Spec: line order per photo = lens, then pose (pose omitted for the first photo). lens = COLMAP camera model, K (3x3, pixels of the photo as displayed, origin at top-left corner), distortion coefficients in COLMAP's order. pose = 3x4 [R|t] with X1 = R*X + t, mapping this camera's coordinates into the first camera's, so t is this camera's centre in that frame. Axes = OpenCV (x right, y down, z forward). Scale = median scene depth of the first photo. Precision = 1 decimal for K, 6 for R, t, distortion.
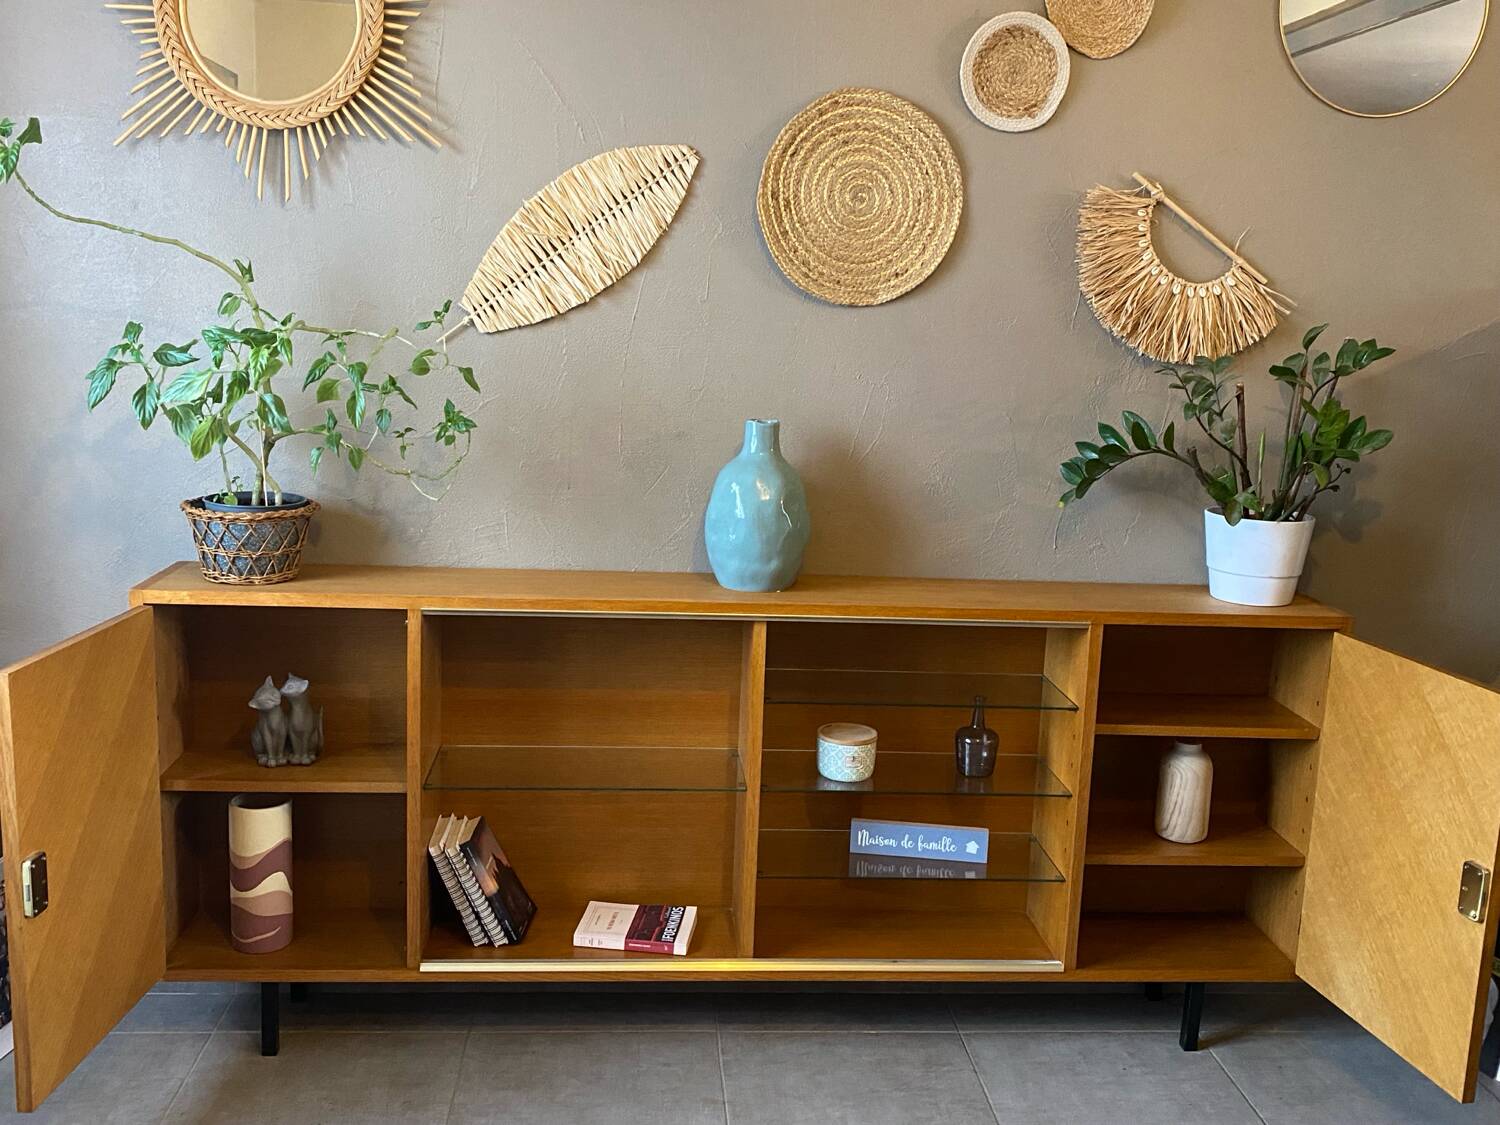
lens RADIAL K [[1383.7, 0, 752.7], [0, 1383.7, 552.4], [0, 0, 1]] dist [-0.006105, 0.000000]
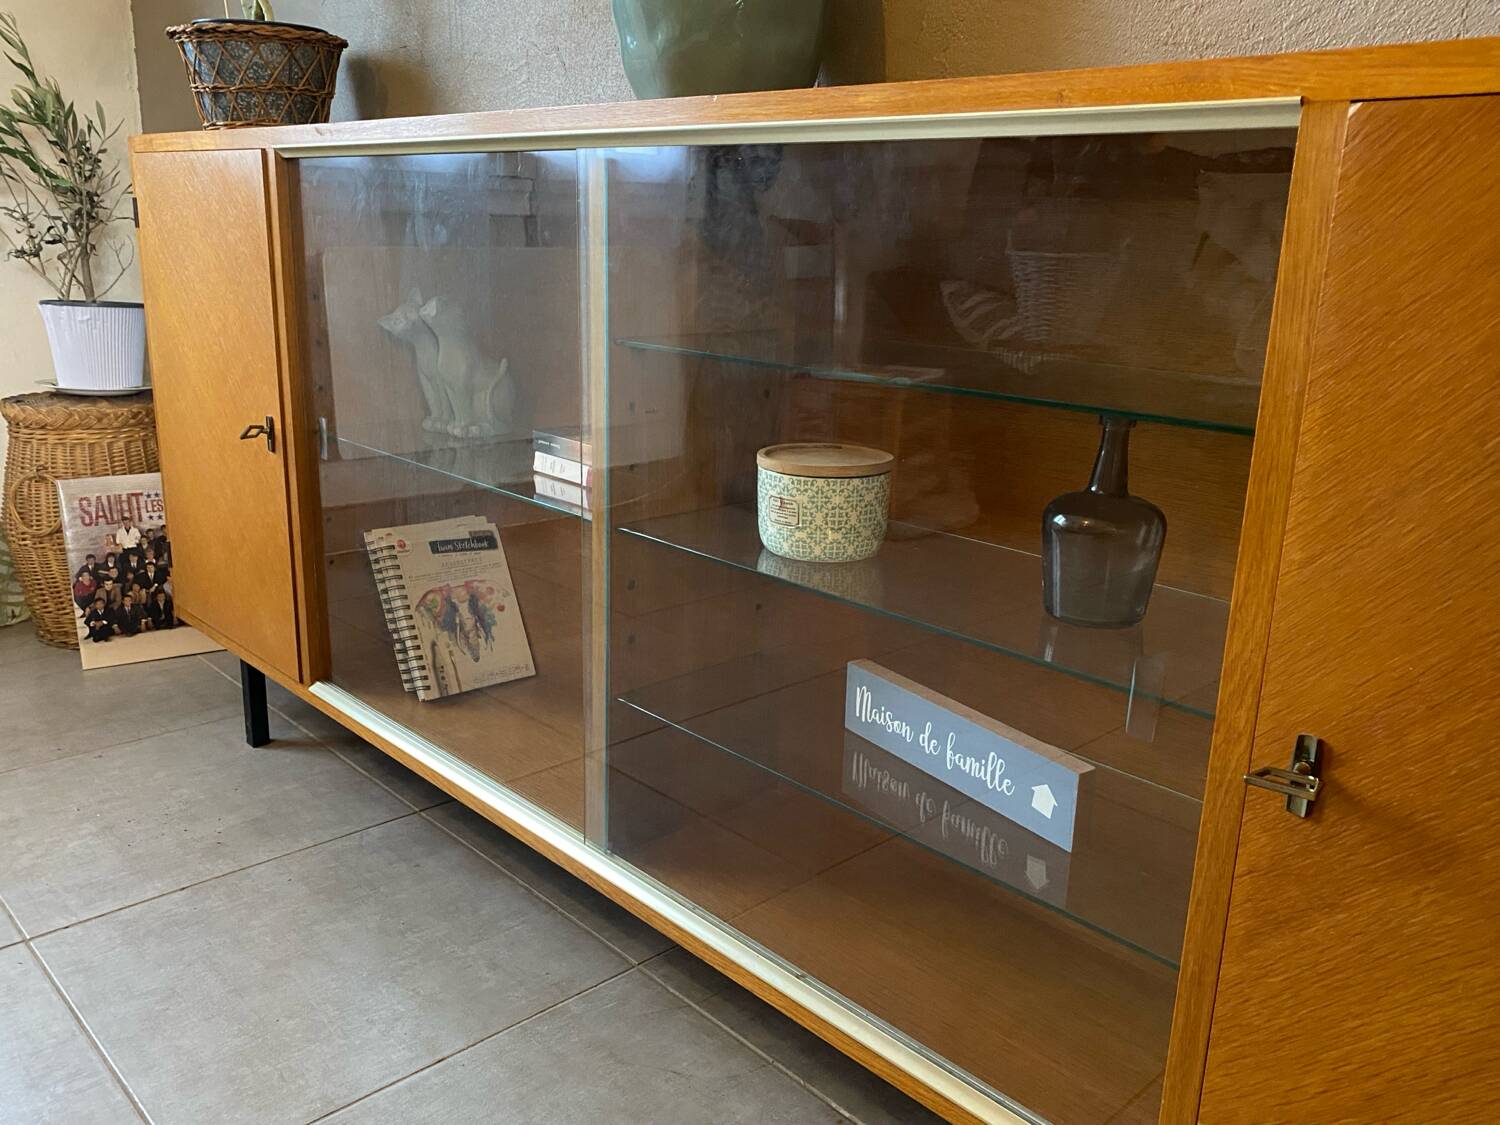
lens RADIAL K [[1232.3, 0, 756.2], [0, 1232.3, 587.0], [0, 0, 1]] dist [-0.010915, 0.007707]
pose [[0.635120, 0.203069, -0.745242, 0.365561], [-0.142972, 0.979057, 0.144935, 0.121157], [0.759067, 0.014498, 0.650851, 0.741554]]
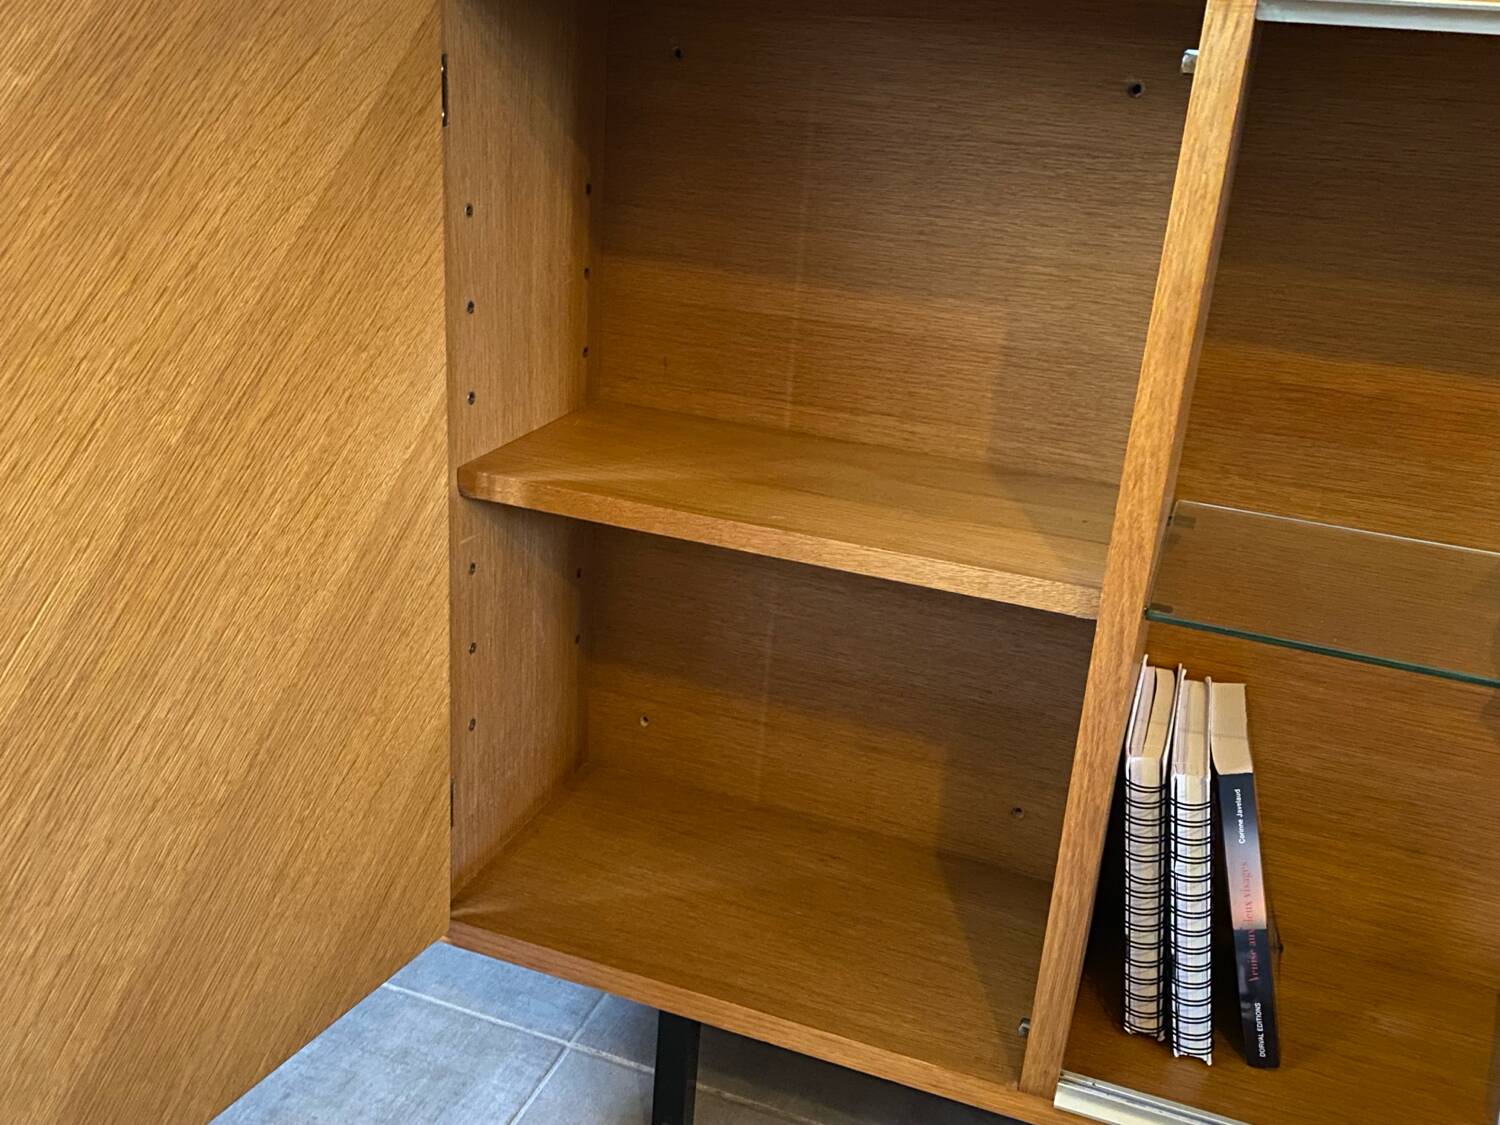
lens RADIAL K [[1383.7, 0, 750.5], [0, 1383.7, 550.3], [0, 0, 1]] dist [-0.006105, 0.000000]
pose [[0.907134, 0.168249, -0.385747, -0.193668], [-0.102263, 0.977259, 0.185758, 0.102078], [0.408229, -0.129060, 0.903711, 0.649327]]
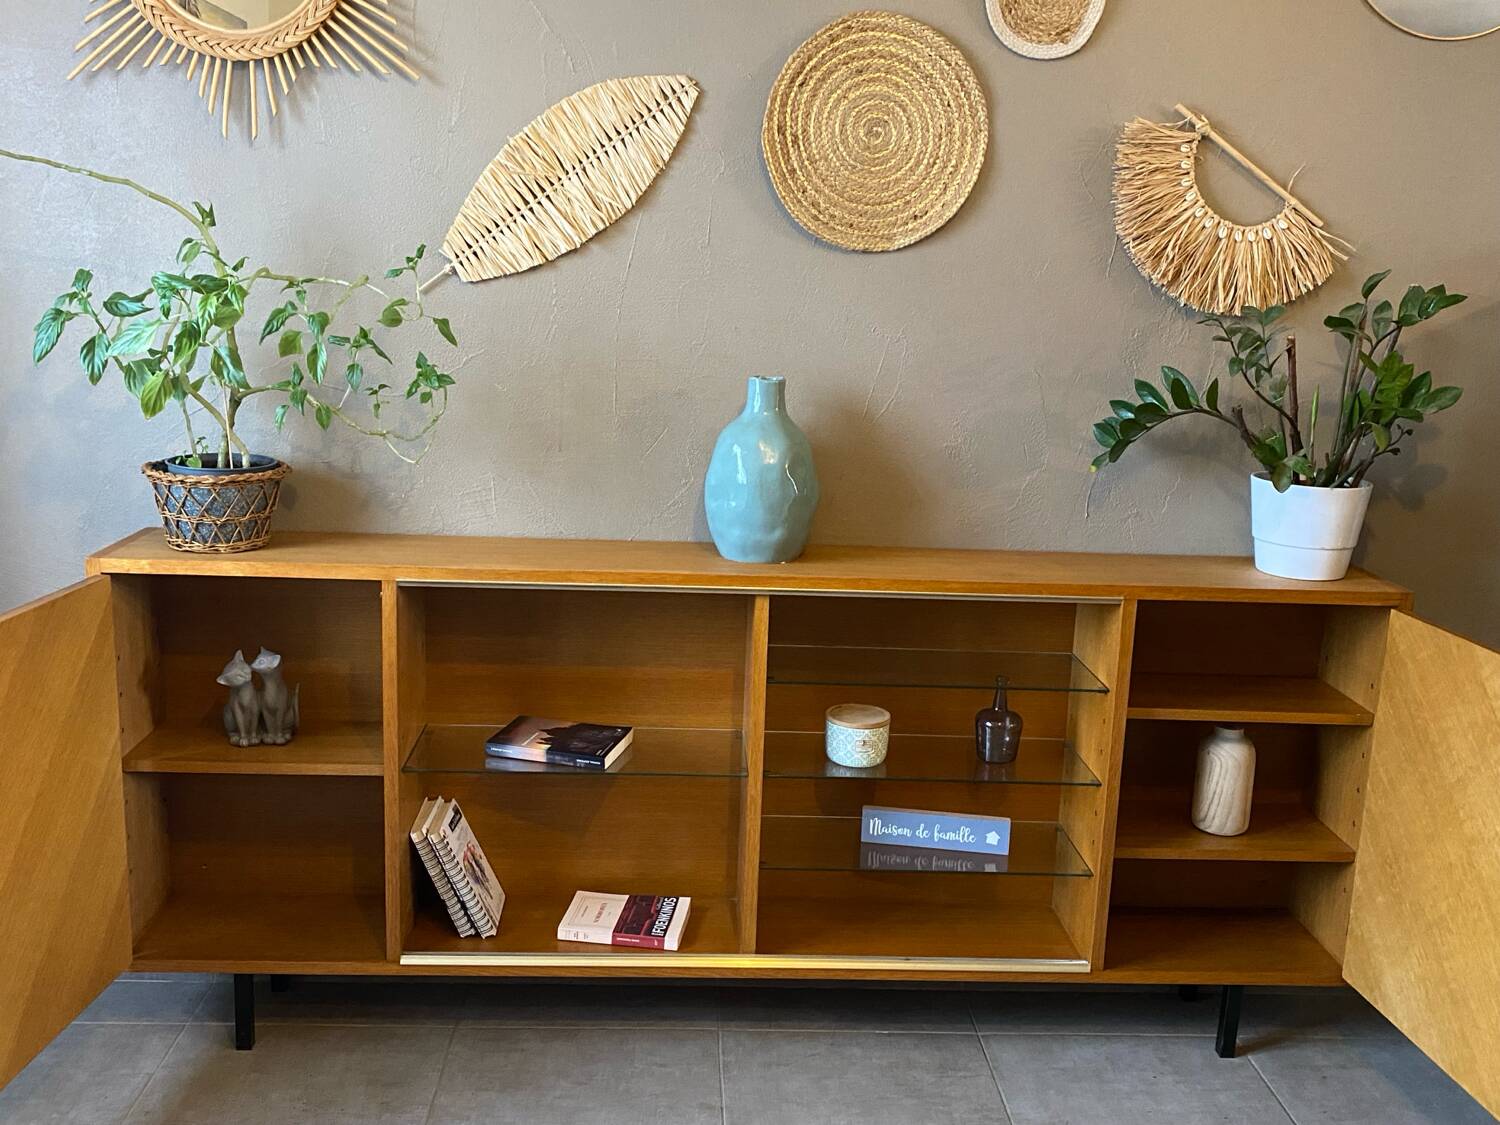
lens RADIAL K [[1383.7, 0, 748.5], [0, 1383.7, 558.7], [0, 0, 1]] dist [-0.006105, 0.000000]
pose [[0.999470, 0.004186, -0.032287, 0.024810], [-0.003206, 0.999534, 0.030343, -0.002055], [0.032399, -0.030224, 0.999018, 0.074494]]
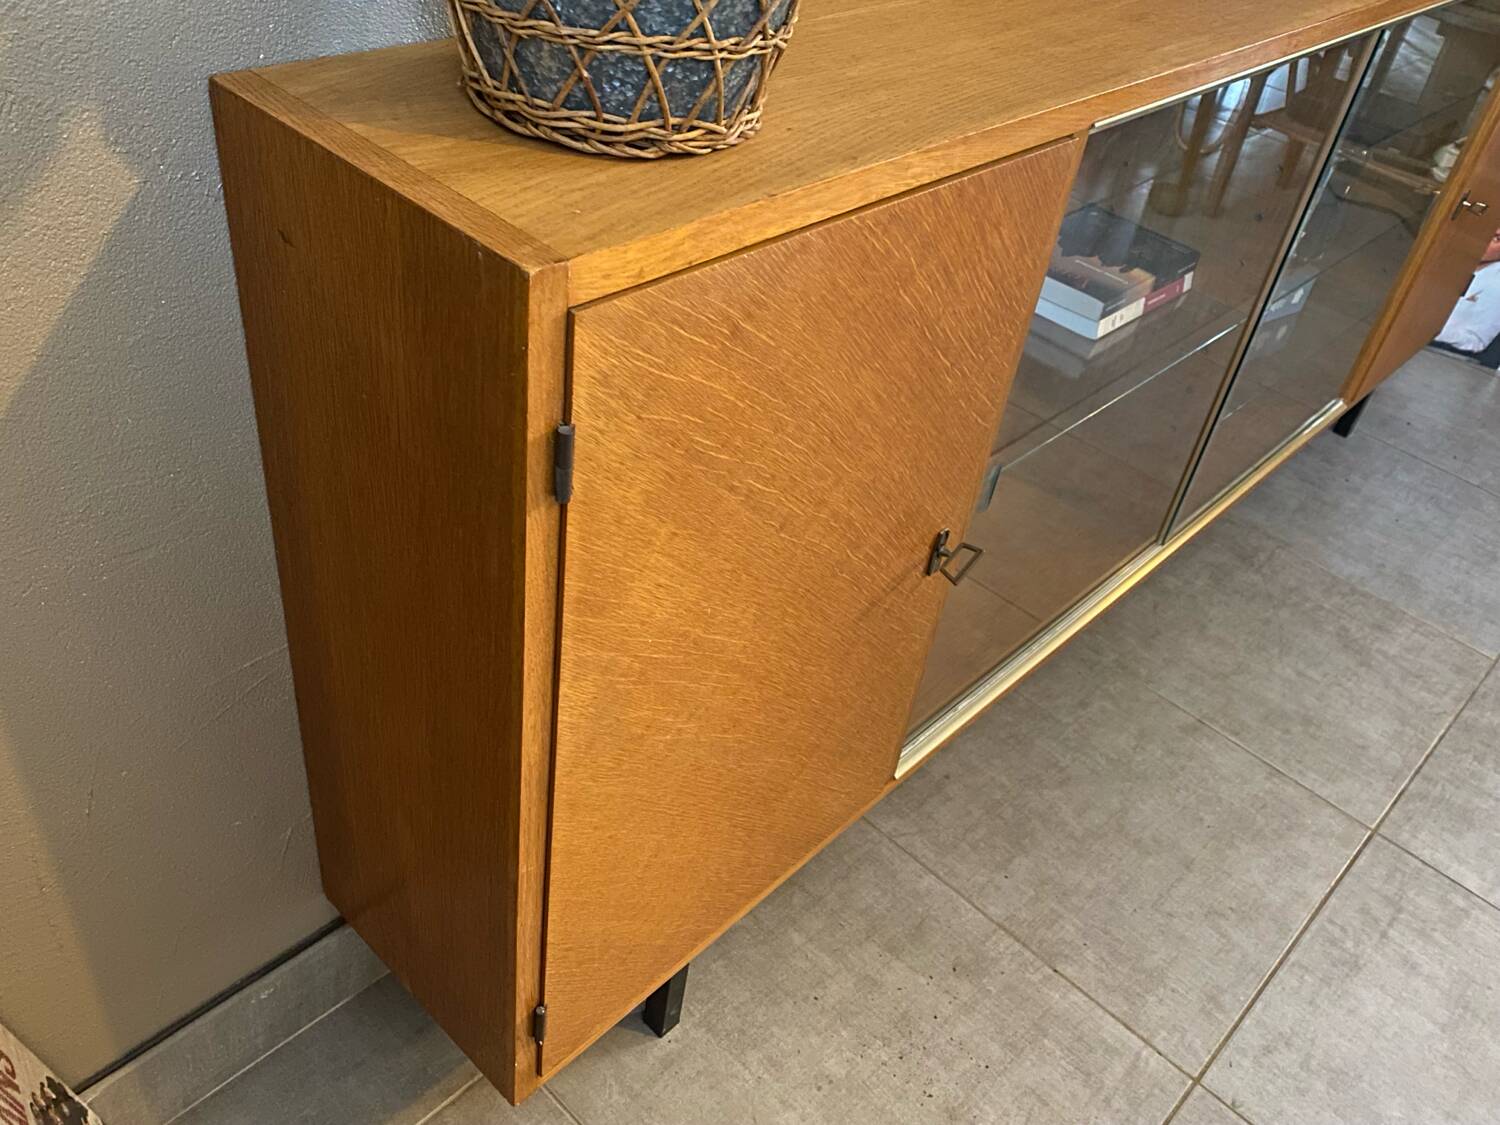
lens RADIAL K [[1232.3, 0, 724.9], [0, 1232.3, 573.4], [0, 0, 1]] dist [-0.010915, 0.007707]
pose [[0.747687, -0.390676, 0.536970, -0.515927], [0.034454, 0.830360, 0.556161, -0.046257], [-0.663157, -0.397333, 0.634310, 0.745695]]
